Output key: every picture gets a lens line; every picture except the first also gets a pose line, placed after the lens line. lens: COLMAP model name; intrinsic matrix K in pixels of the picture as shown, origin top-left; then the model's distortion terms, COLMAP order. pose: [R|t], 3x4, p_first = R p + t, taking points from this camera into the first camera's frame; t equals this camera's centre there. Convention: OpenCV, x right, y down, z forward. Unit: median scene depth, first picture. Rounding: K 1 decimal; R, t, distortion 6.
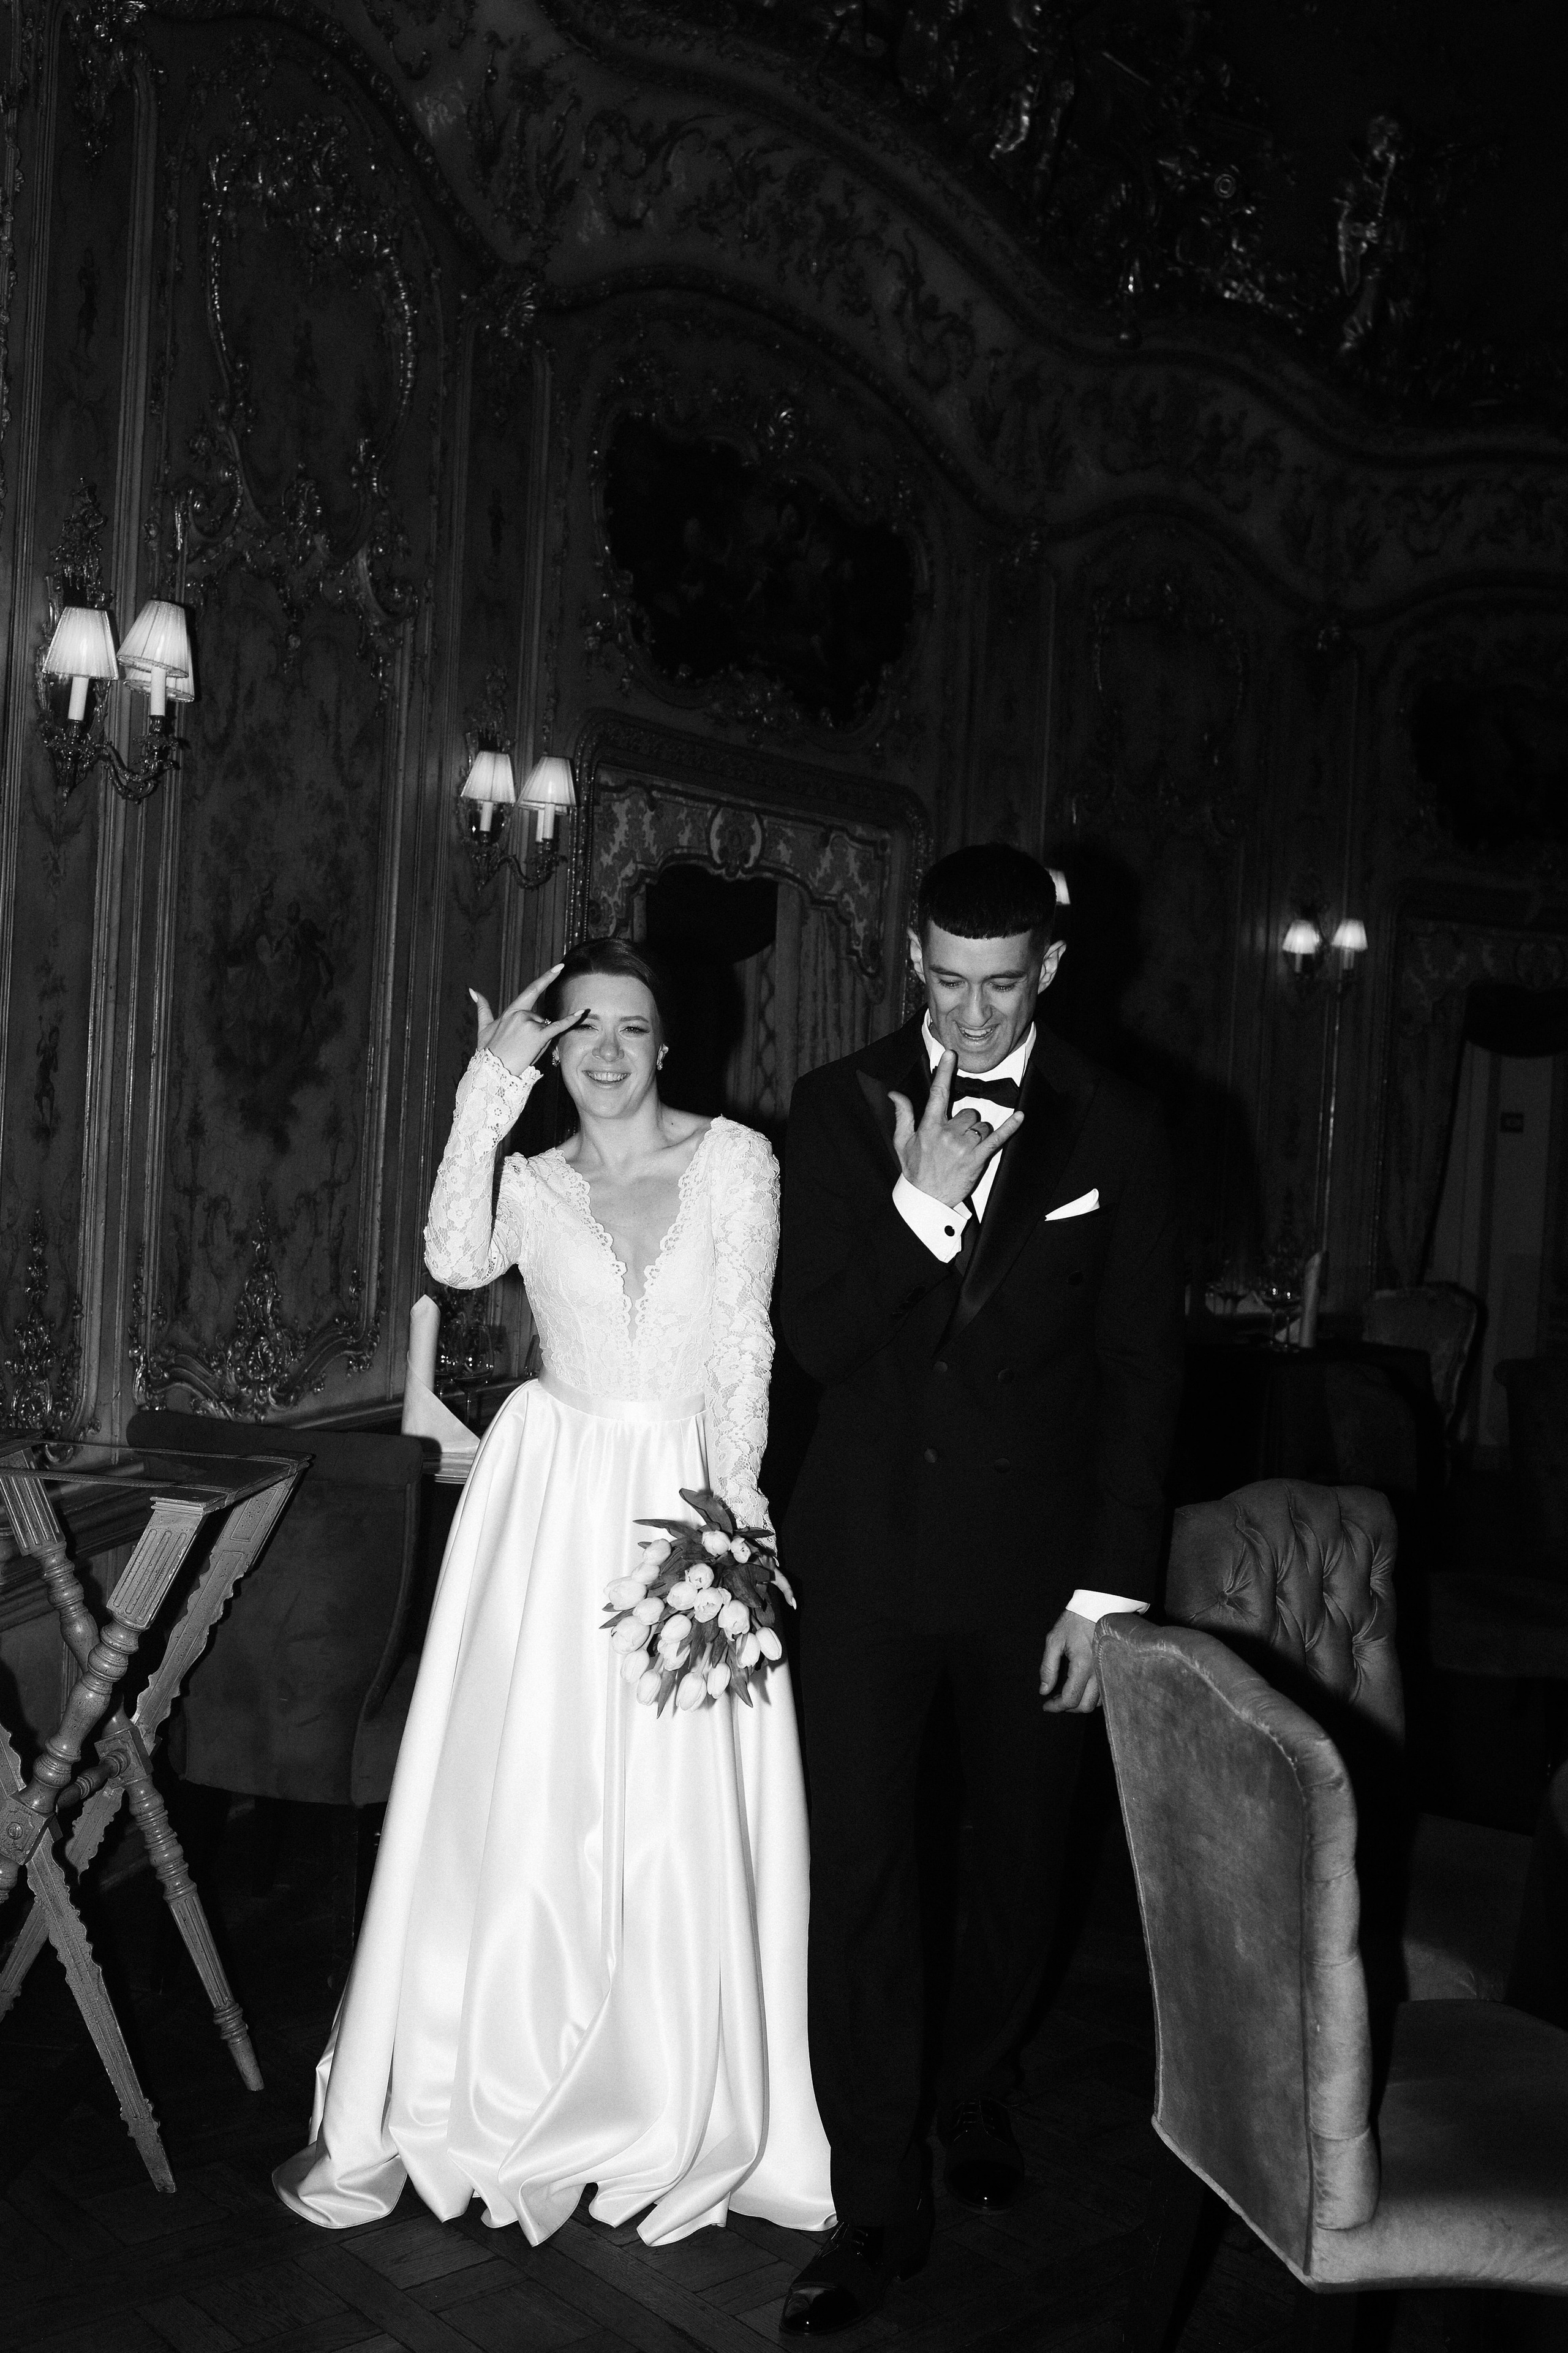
lens RADIAL K [[2450.6, 0, 784.0], [0, 2450.6, 1176.5], [0, 0, 1]] dist [-0.099983, 0.090288]
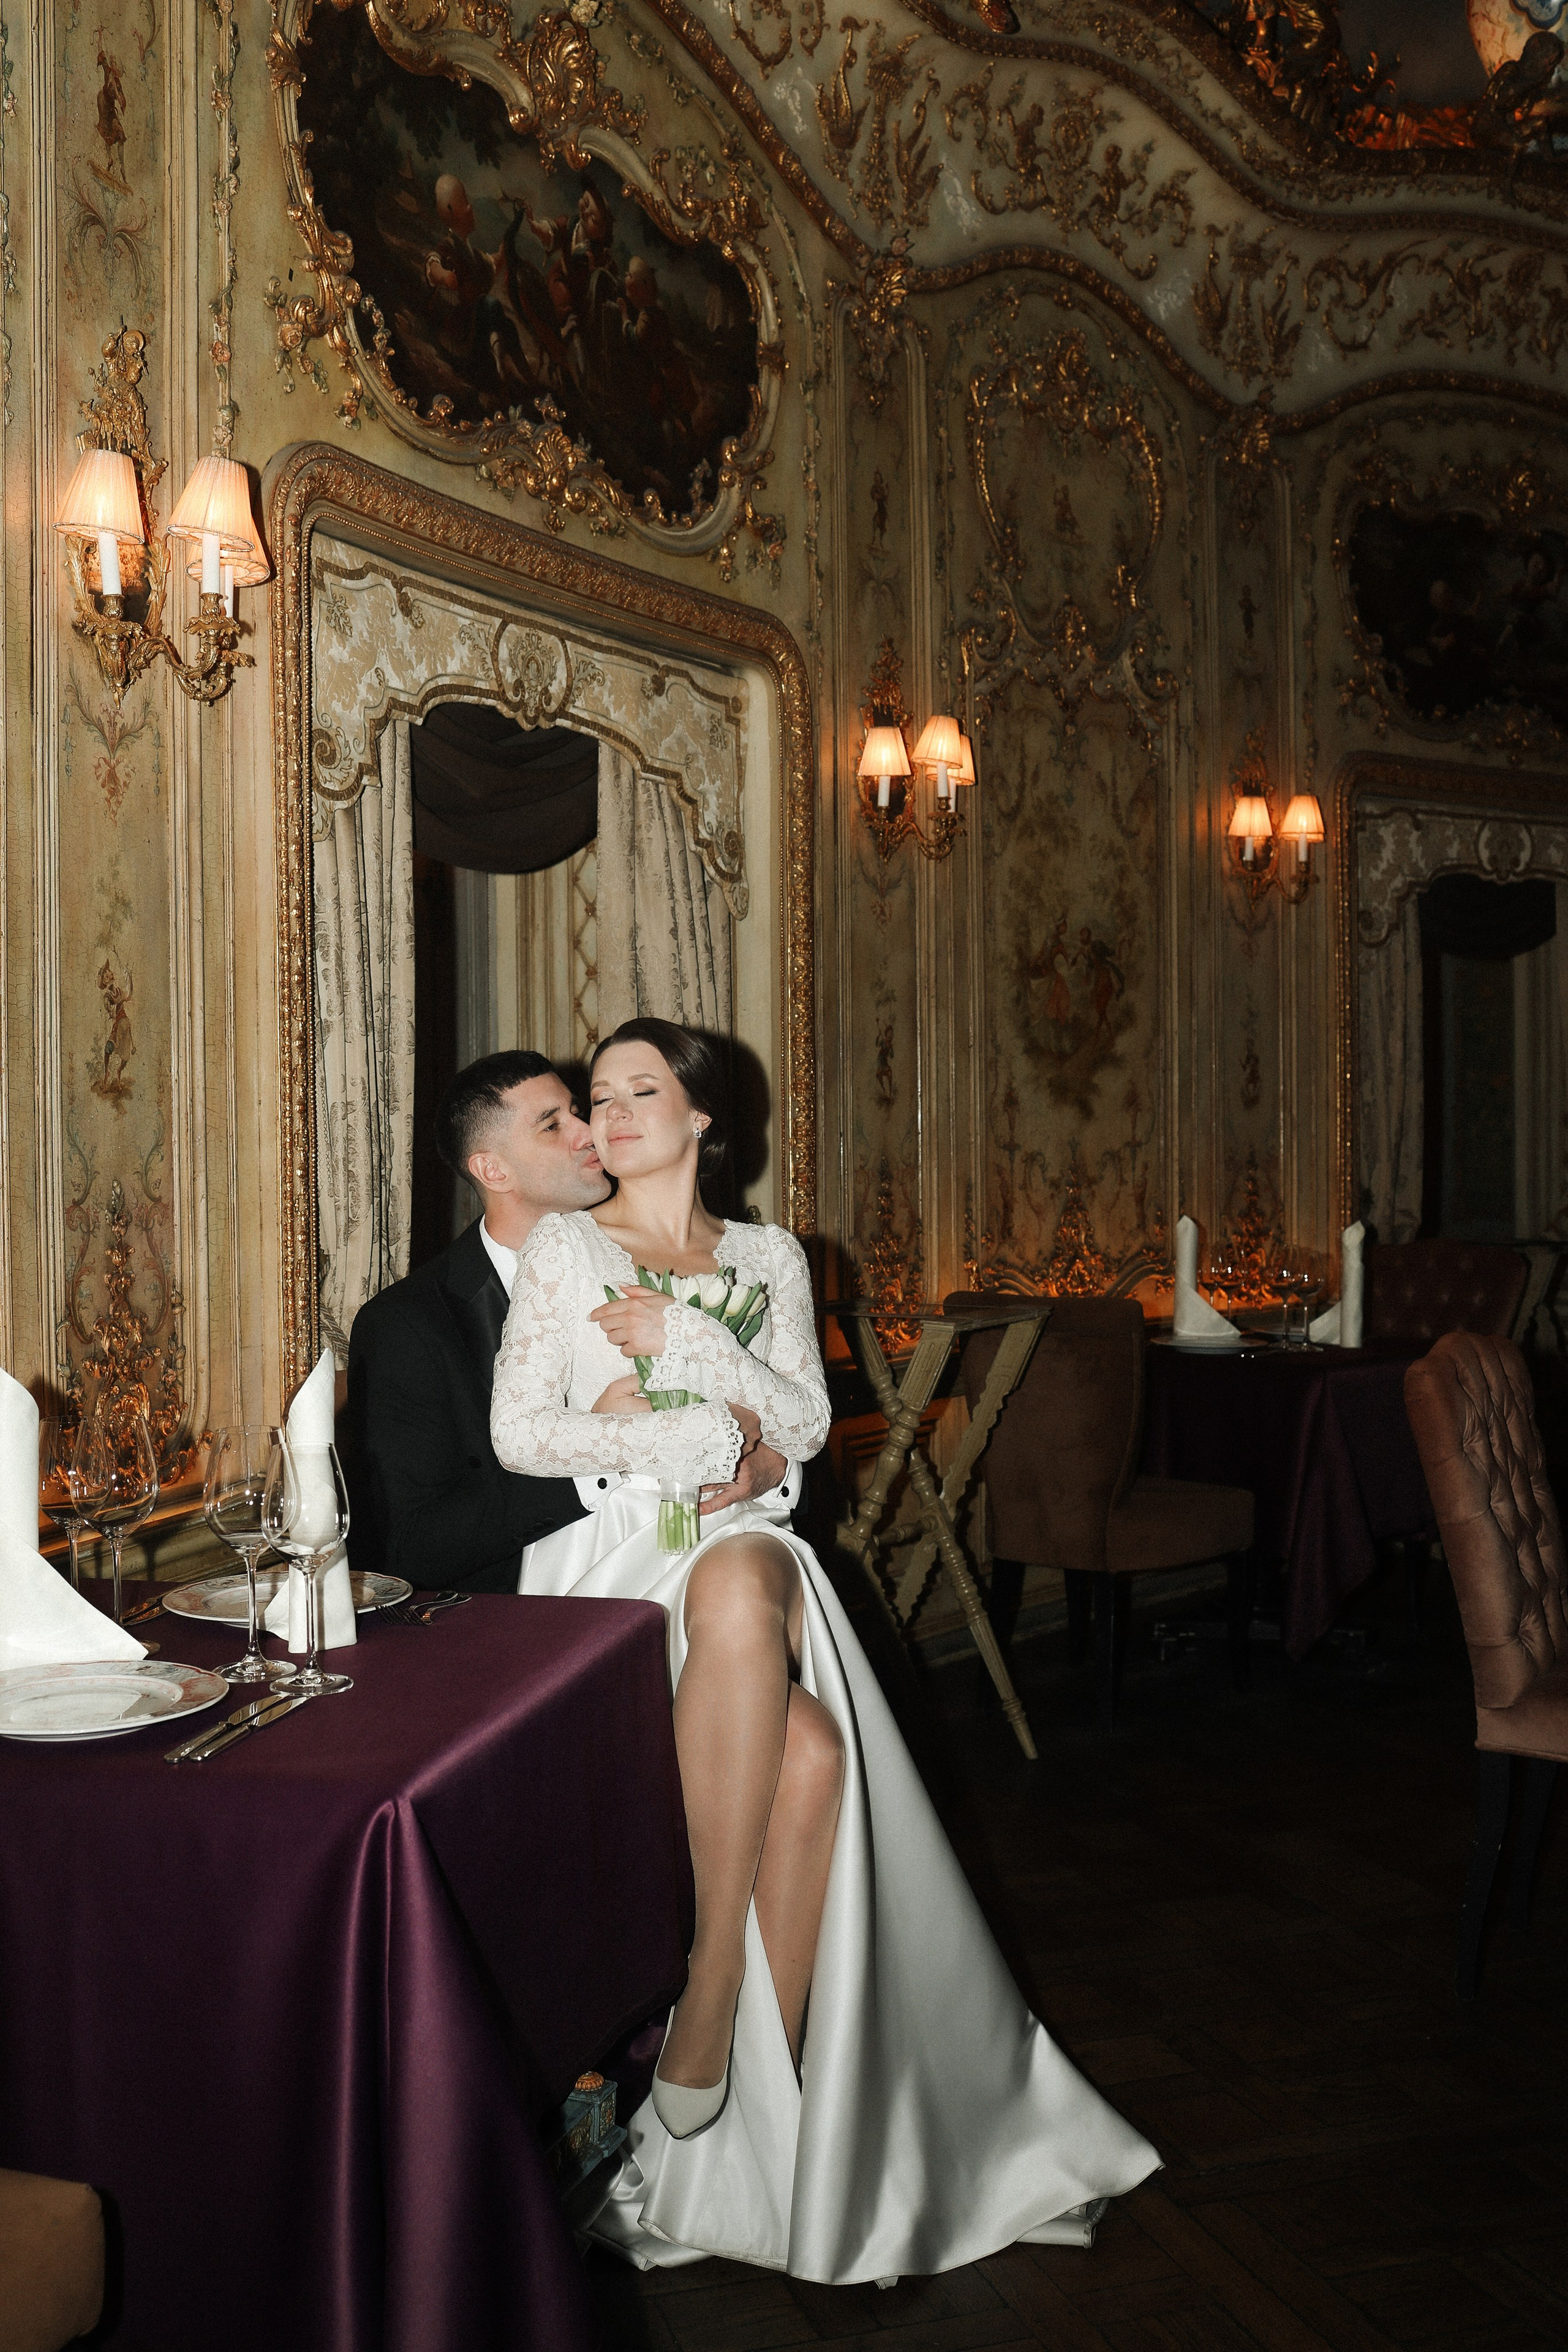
lens RADIAL K [[2326.5, 0, 751.2], [0, 2326.5, 1185.7], [0, 0, 1]] dist [-0.072152, 0.053211]
pose [[0.905295, -0.056501, -0.421009, 0.148307], [0.047672, 0.998367, -0.031475, 0.054519], [0.422100, 0.008424, 0.906510, -0.196804]]
